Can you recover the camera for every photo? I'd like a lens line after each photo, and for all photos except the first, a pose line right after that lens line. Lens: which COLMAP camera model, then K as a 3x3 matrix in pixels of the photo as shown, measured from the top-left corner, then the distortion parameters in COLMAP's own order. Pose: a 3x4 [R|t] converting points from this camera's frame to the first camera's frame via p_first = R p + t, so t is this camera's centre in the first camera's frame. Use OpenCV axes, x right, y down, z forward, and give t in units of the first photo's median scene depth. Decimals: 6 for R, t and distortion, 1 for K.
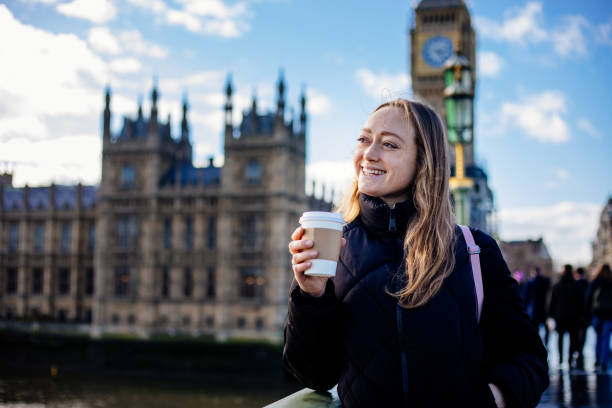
lens RADIAL K [[888.6, 0, 306.9], [0, 888.6, 204.1], [0, 0, 1]] dist [-0.082553, -0.115123]
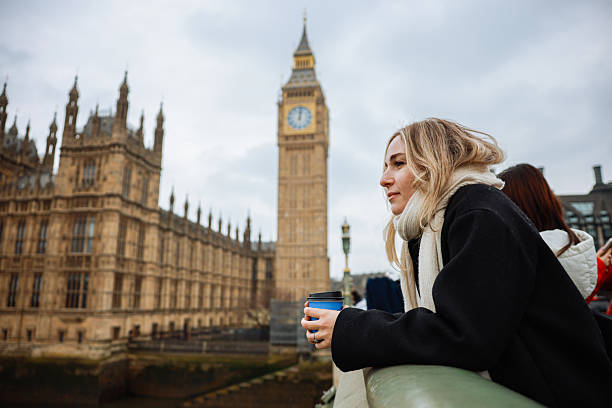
lens RADIAL K [[455.8, 0, 309.9], [0, 455.8, 206.0], [0, 0, 1]] dist [-0.085659, 0.084156]
pose [[0.991049, 0.018972, 0.132142, 0.108299], [-0.002801, 0.992587, -0.121506, 0.055206], [-0.133468, 0.120048, 0.983755, 0.486942]]
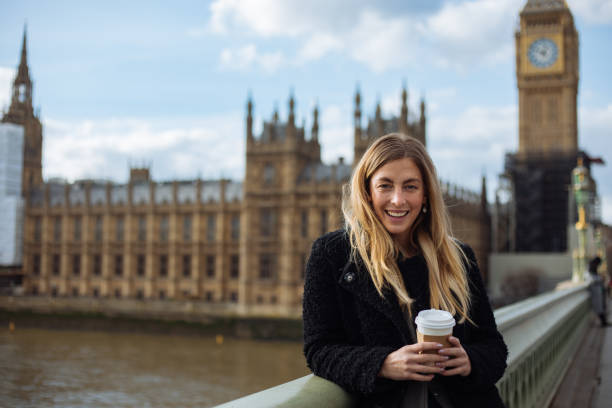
lens RADIAL K [[888.6, 0, 306.9], [0, 888.6, 204.1], [0, 0, 1]] dist [-0.082553, -0.115123]
pose [[0.994257, -0.006958, -0.106789, -0.032078], [0.008807, 0.999819, 0.016849, -0.012532], [0.106653, -0.017692, 0.994139, -0.134921]]
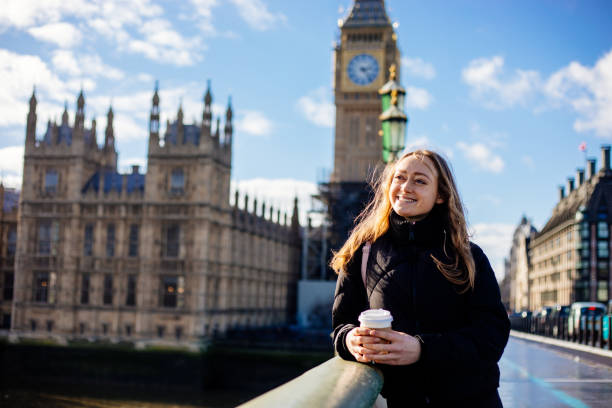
lens RADIAL K [[888.6, 0, 306.9], [0, 888.6, 204.1], [0, 0, 1]] dist [-0.082553, -0.115123]
pose [[0.995192, 0.031667, 0.092681, -0.006863], [-0.030431, 0.999428, -0.014723, -0.000131], [-0.093095, 0.011832, 0.995587, -0.012722]]
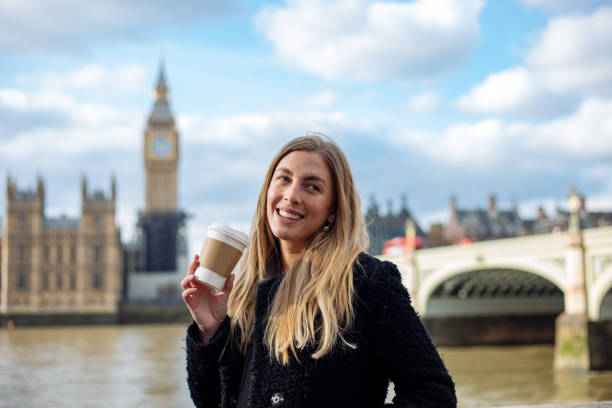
lens RADIAL K [[888.6, 0, 306.9], [0, 888.6, 204.1], [0, 0, 1]] dist [-0.082553, -0.115123]
pose [[0.893288, 0.022881, 0.448902, -0.503424], [-0.014352, 0.999646, -0.022393, -0.040131], [-0.449255, 0.013561, 0.893301, -0.893153]]
